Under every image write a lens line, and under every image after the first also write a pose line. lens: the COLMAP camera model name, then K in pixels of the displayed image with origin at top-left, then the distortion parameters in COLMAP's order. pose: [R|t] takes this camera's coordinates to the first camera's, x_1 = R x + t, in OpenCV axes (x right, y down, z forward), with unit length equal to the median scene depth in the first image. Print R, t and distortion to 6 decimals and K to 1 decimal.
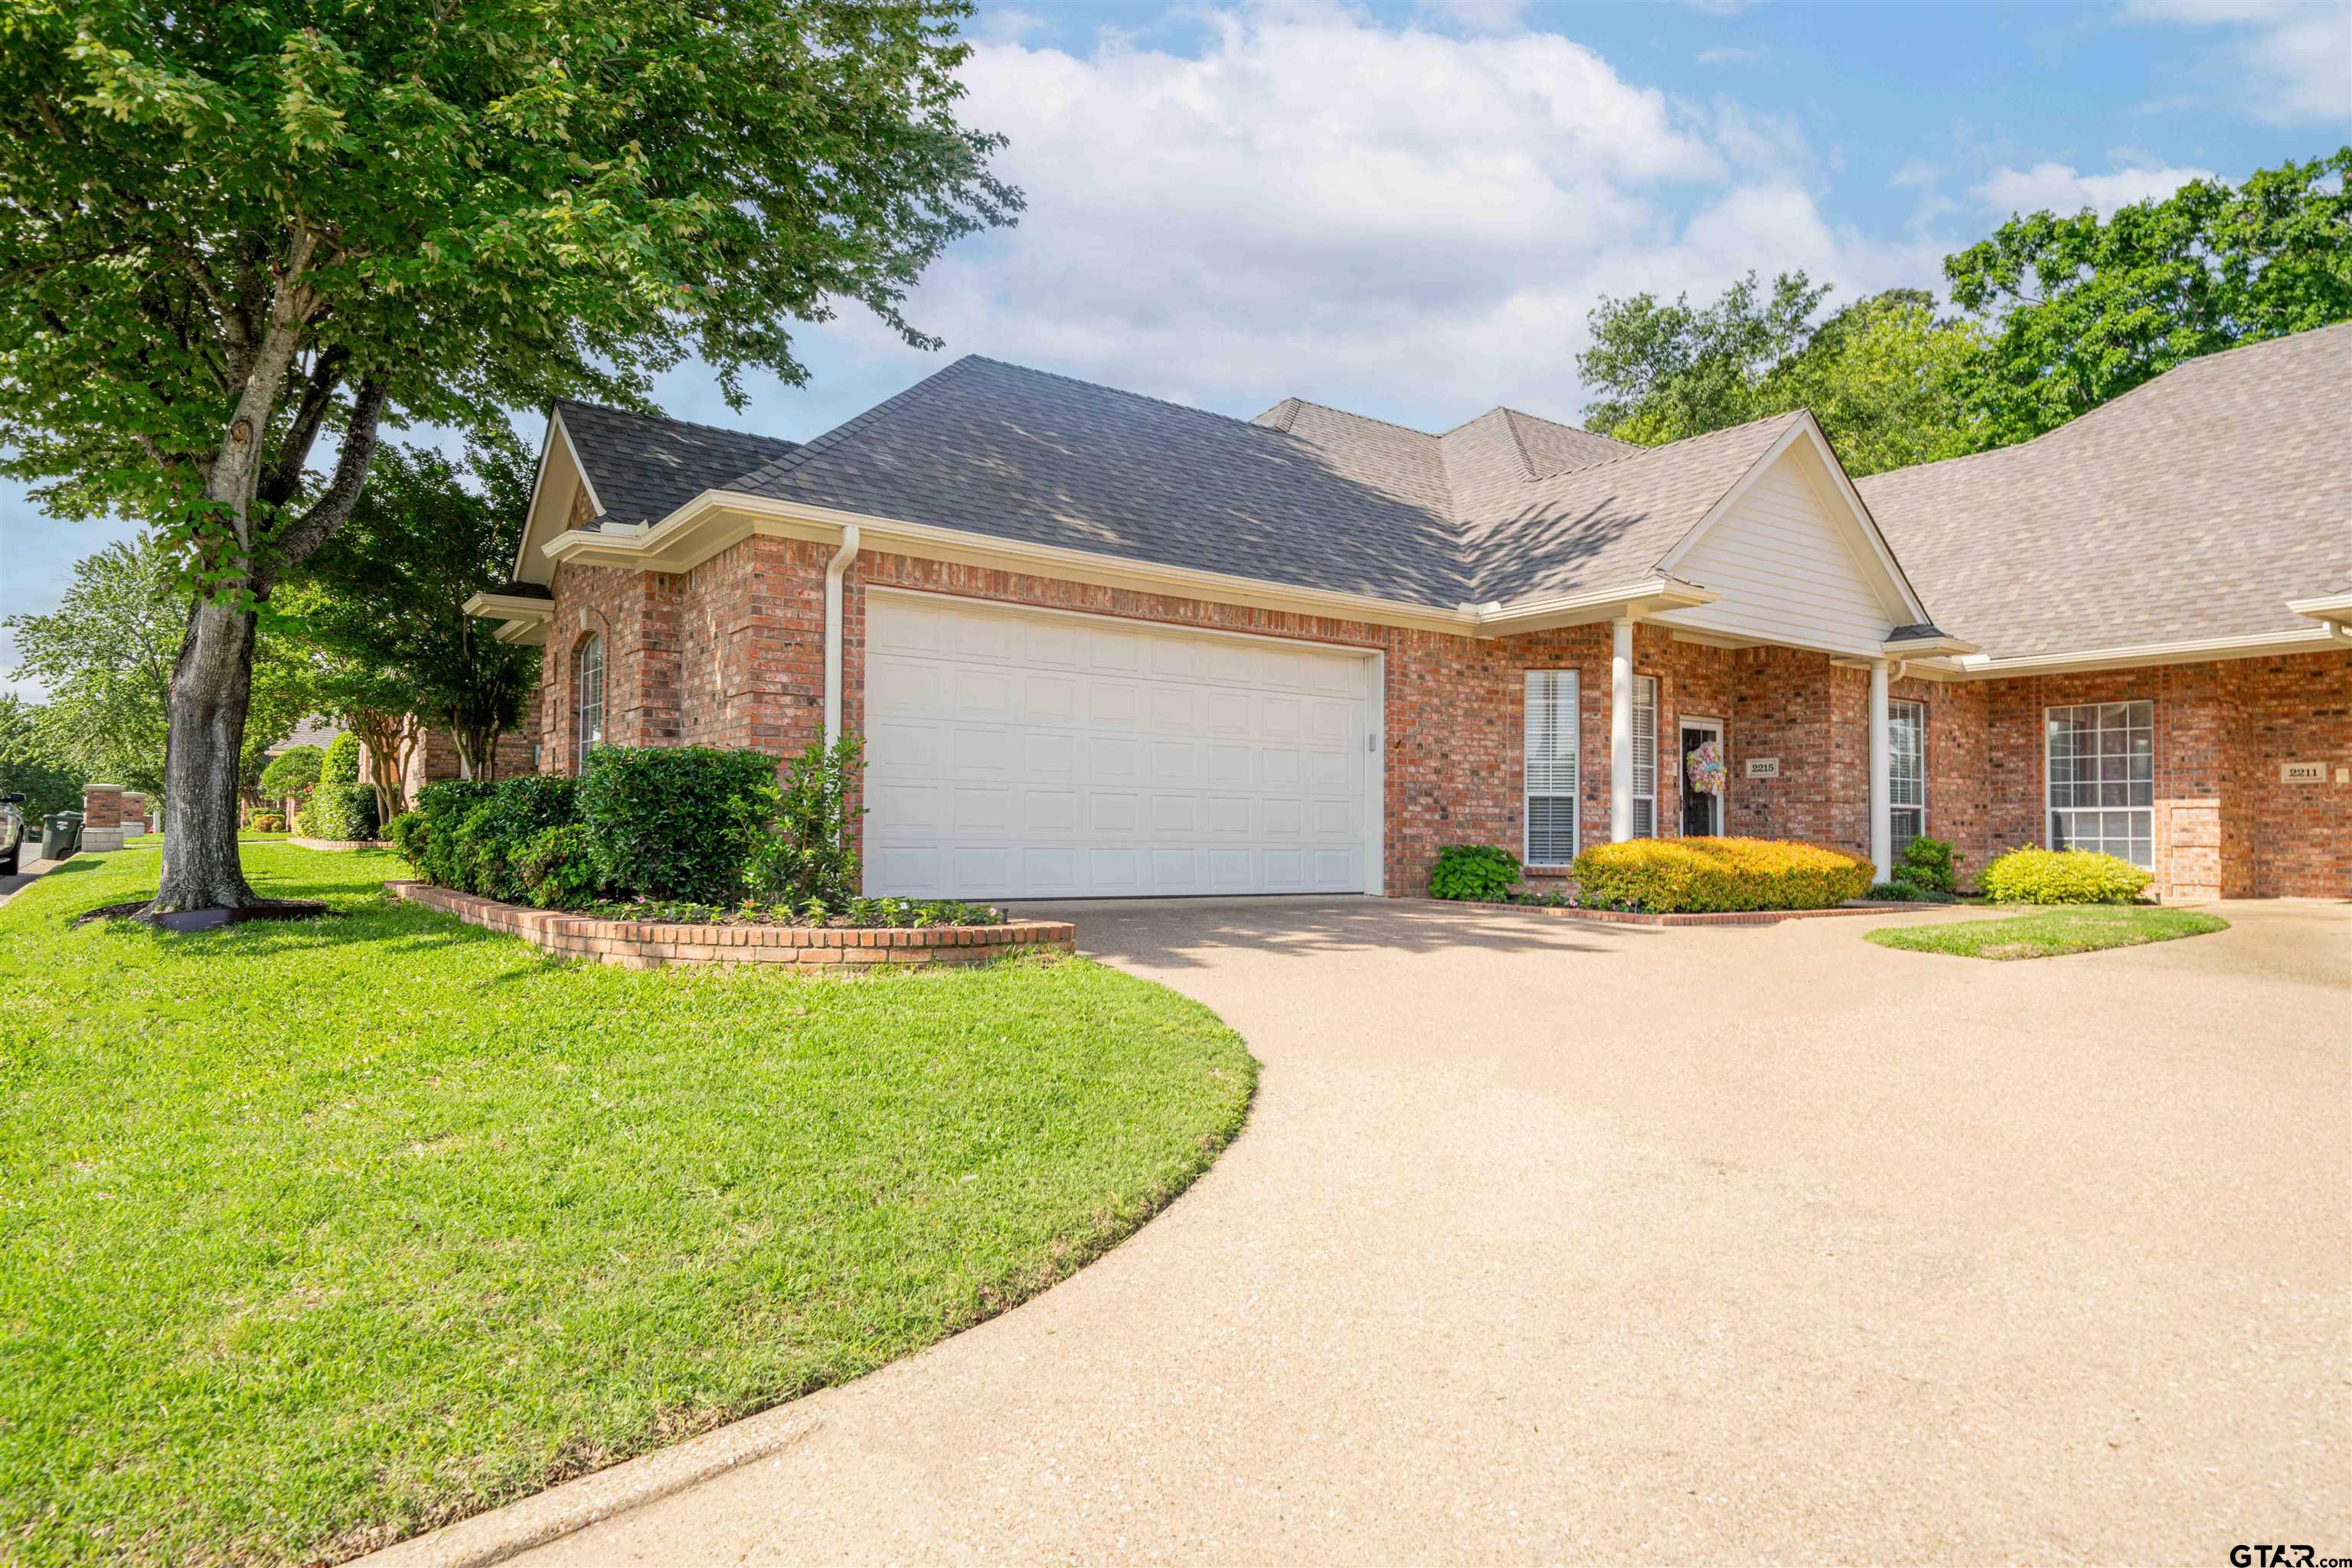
lens RADIAL K [[1320.9, 0, 1176.0], [0, 1320.9, 784.0], [0, 0, 1]] dist [0.025172, 0.000826]
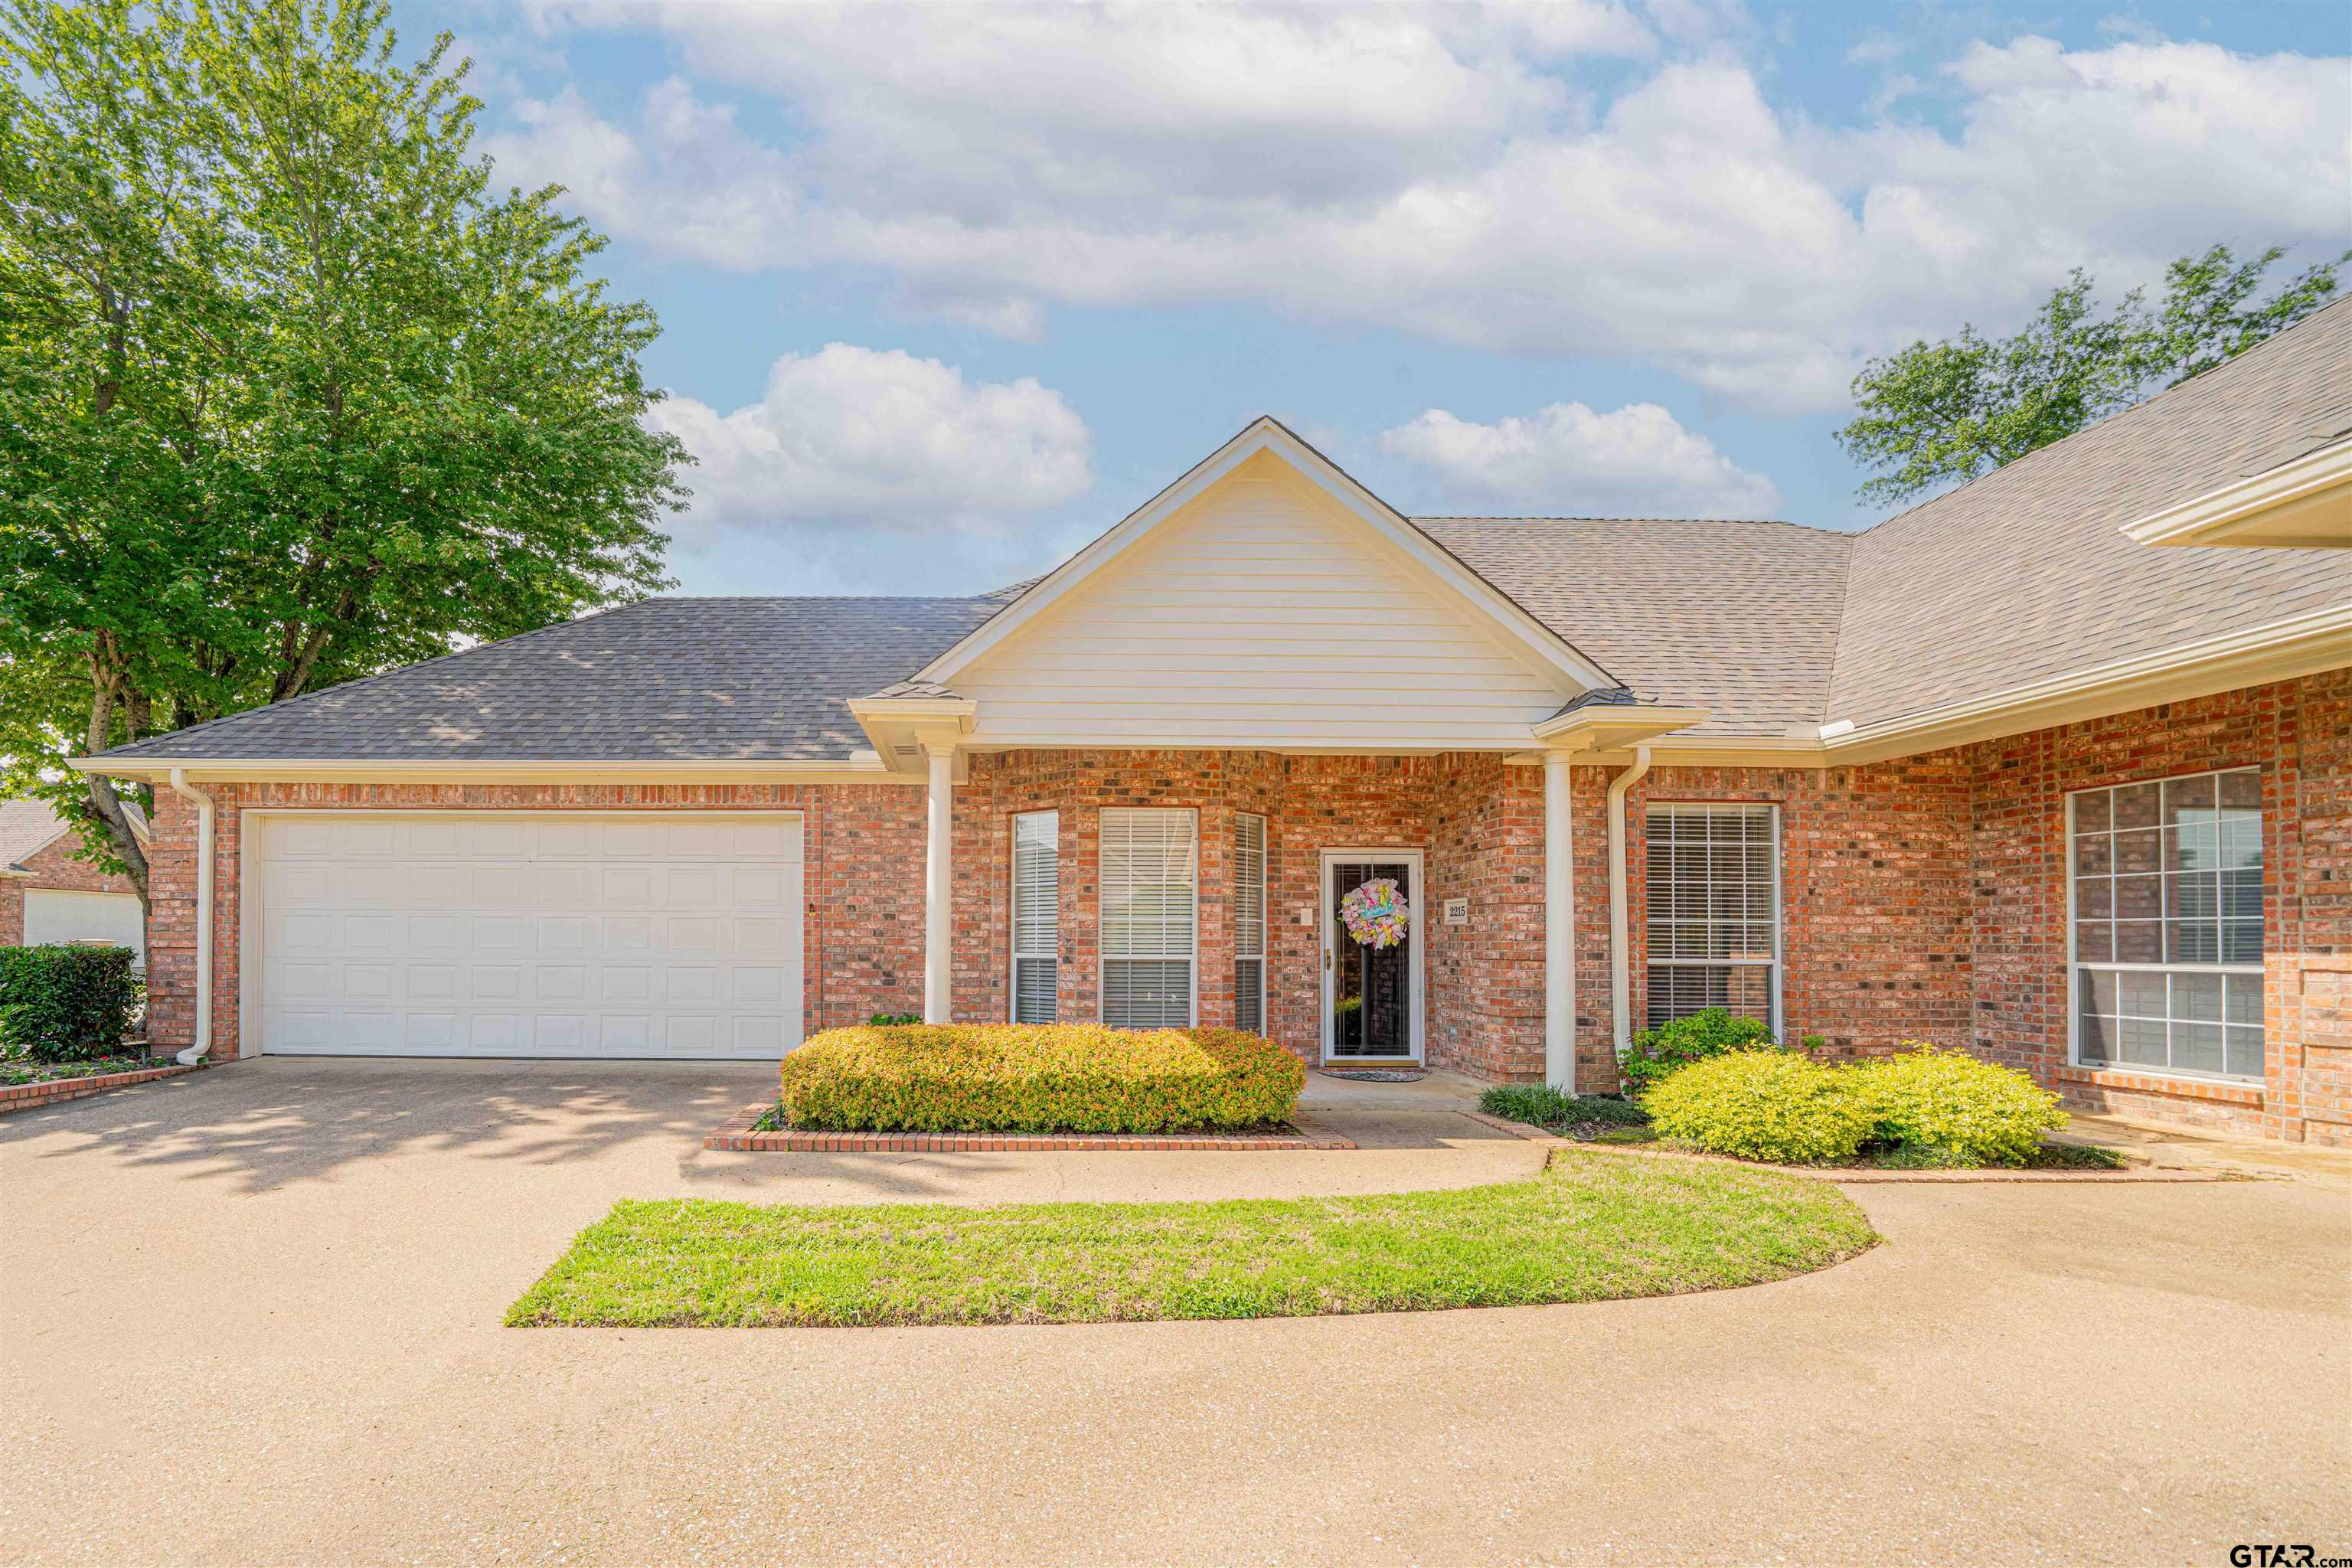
lens RADIAL K [[918.3, 0, 1016.6], [0, 918.3, 929.6], [0, 0, 1]] dist [-0.025048, 0.002481]
pose [[0.813567, -0.012795, -0.581330, 0.579394], [0.026879, 0.999517, 0.015618, -0.017780], [0.580849, -0.028332, 0.813518, 0.470601]]
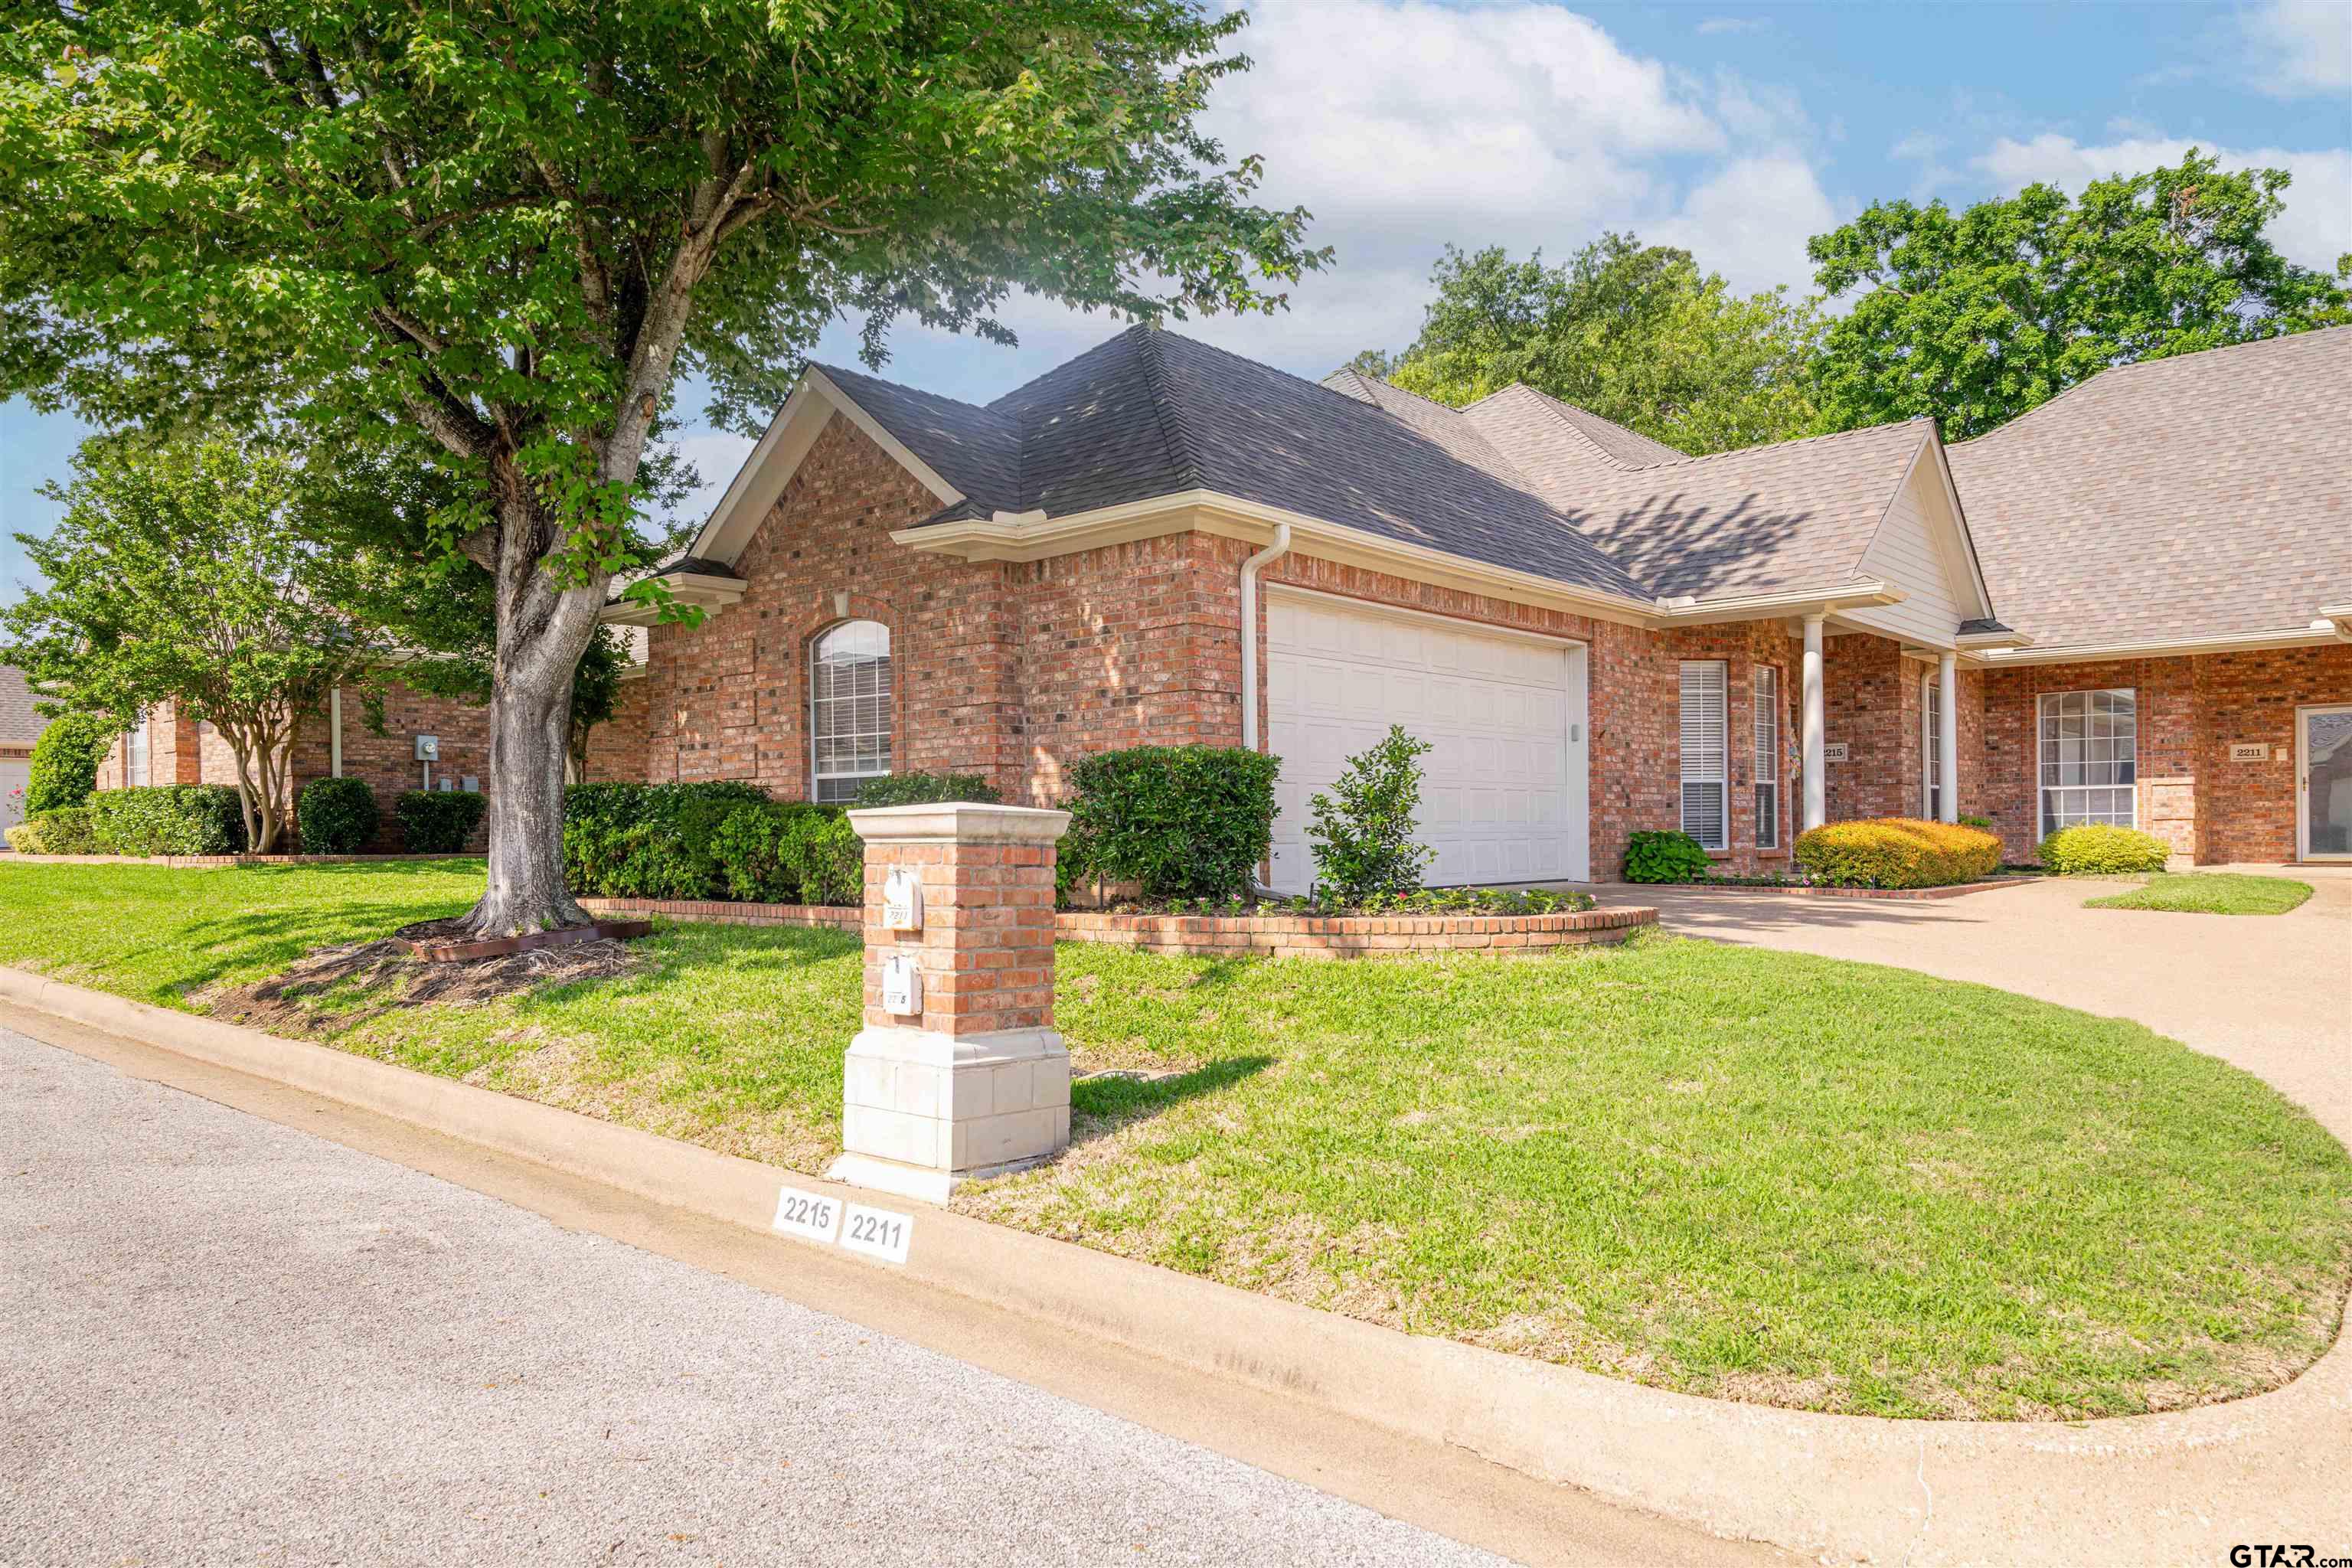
lens RADIAL K [[1536.3, 0, 1172.2], [0, 1536.3, 812.3], [0, 0, 1]] dist [0.031037, 0.002298]
pose [[0.973276, -0.017373, 0.228979, -0.371156], [0.010831, 0.999497, 0.029797, -0.007505], [-0.229381, -0.026520, 0.972975, -0.075462]]
